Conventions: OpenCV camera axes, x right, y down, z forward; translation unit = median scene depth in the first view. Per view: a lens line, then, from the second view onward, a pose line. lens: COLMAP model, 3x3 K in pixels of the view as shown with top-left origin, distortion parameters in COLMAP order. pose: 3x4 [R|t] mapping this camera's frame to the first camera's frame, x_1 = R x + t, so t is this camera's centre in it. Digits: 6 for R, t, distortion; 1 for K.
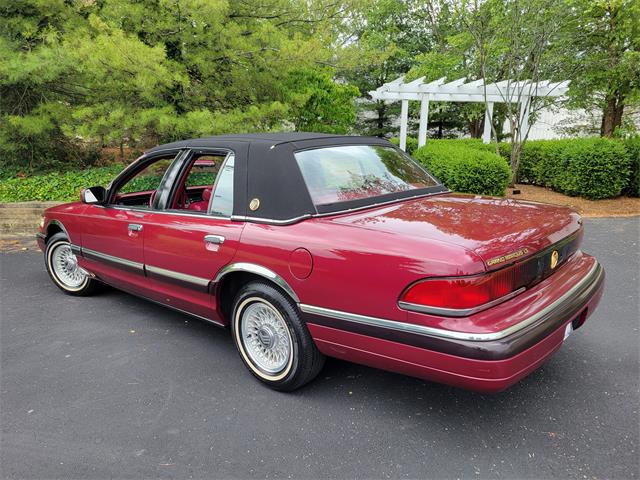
lens RADIAL K [[479.9, 0, 315.8], [0, 479.9, 245.7], [0, 0, 1]] dist [0.066289, -0.051469]
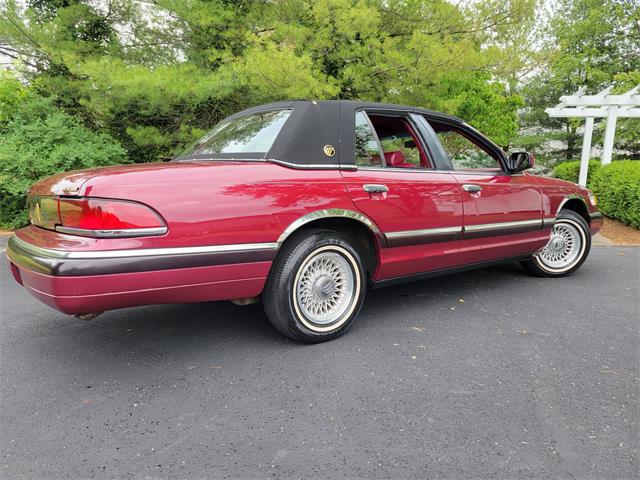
lens RADIAL K [[479.9, 0, 316.0], [0, 479.9, 246.0], [0, 0, 1]] dist [0.066289, -0.051469]
pose [[0.935439, 0.066183, -0.347237, 0.064524], [-0.093024, 0.993782, -0.061190, 0.053571], [0.341028, 0.089541, 0.935779, 0.021756]]
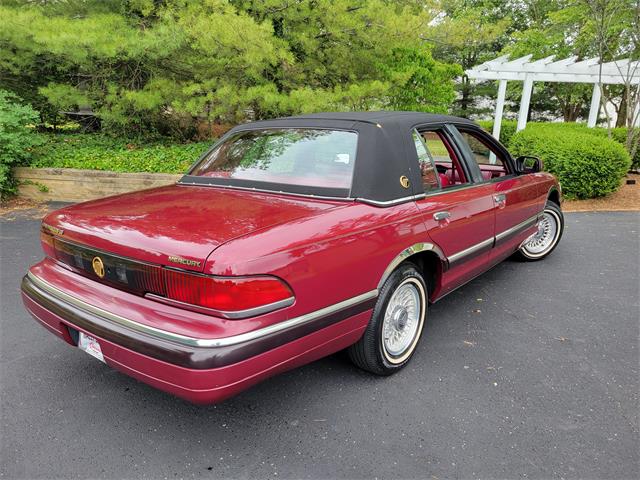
lens RADIAL K [[479.9, 0, 318.9], [0, 479.9, 241.1], [0, 0, 1]] dist [0.066289, -0.051469]
pose [[0.990357, 0.056885, -0.126322, -0.054307], [-0.053059, 0.998031, 0.033451, 0.001783], [0.127976, -0.026426, 0.991425, 0.002201]]
